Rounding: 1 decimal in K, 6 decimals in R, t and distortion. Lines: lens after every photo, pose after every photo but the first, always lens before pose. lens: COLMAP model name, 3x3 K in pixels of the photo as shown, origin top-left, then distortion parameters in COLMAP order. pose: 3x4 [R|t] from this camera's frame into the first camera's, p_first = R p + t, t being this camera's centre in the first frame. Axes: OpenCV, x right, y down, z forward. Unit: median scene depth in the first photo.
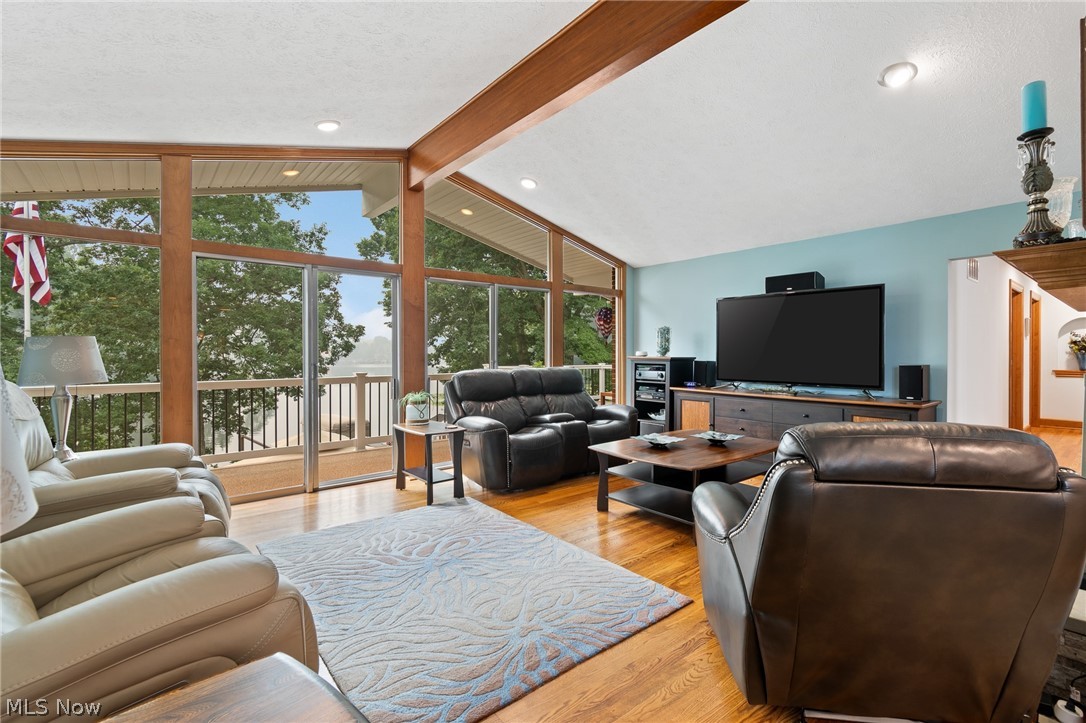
lens RADIAL K [[484.5, 0, 556.5], [0, 484.5, 356.2], [0, 0, 1]] dist [0.001442, -0.001812]
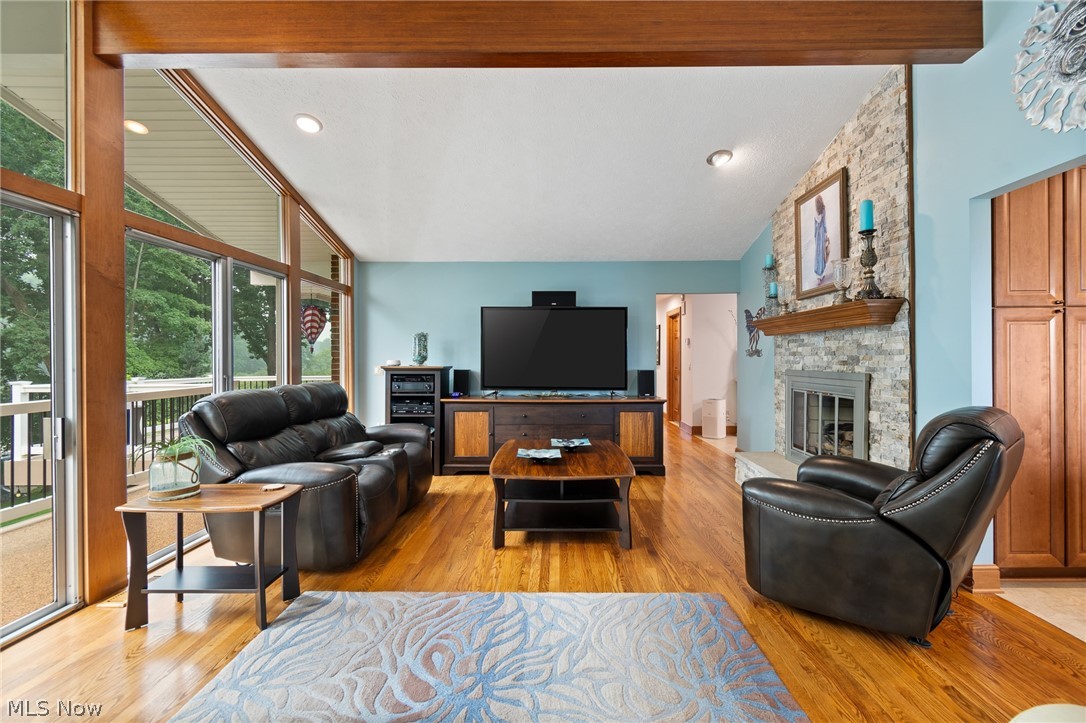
lens RADIAL K [[484.5, 0, 548.6], [0, 484.5, 359.2], [0, 0, 1]] dist [0.001442, -0.001812]
pose [[0.652005, -0.003658, 0.758206, -0.441438], [0.008950, 0.999956, -0.002873, -0.009327], [-0.758162, 0.008659, 0.652009, 0.331506]]
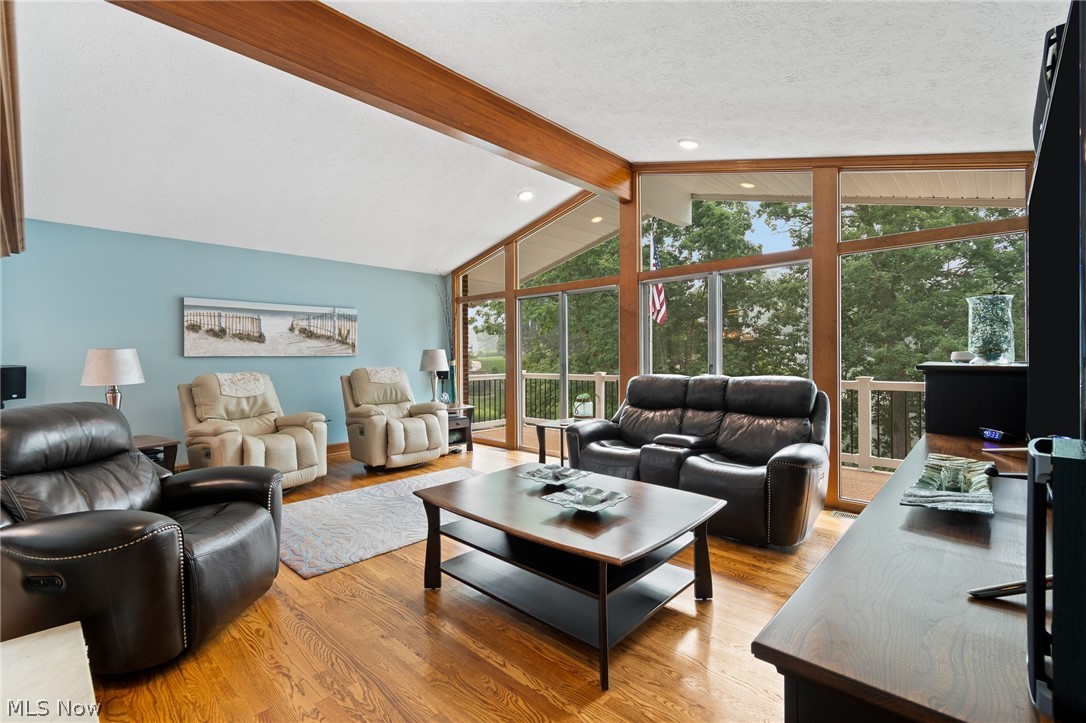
lens RADIAL K [[484.5, 0, 545.0], [0, 484.5, 357.8], [0, 0, 1]] dist [0.001442, -0.001812]
pose [[0.118761, 0.007239, -0.992896, 0.855097], [0.015234, 0.999842, 0.009112, -0.019449], [0.992806, -0.016208, 0.118632, 0.808398]]
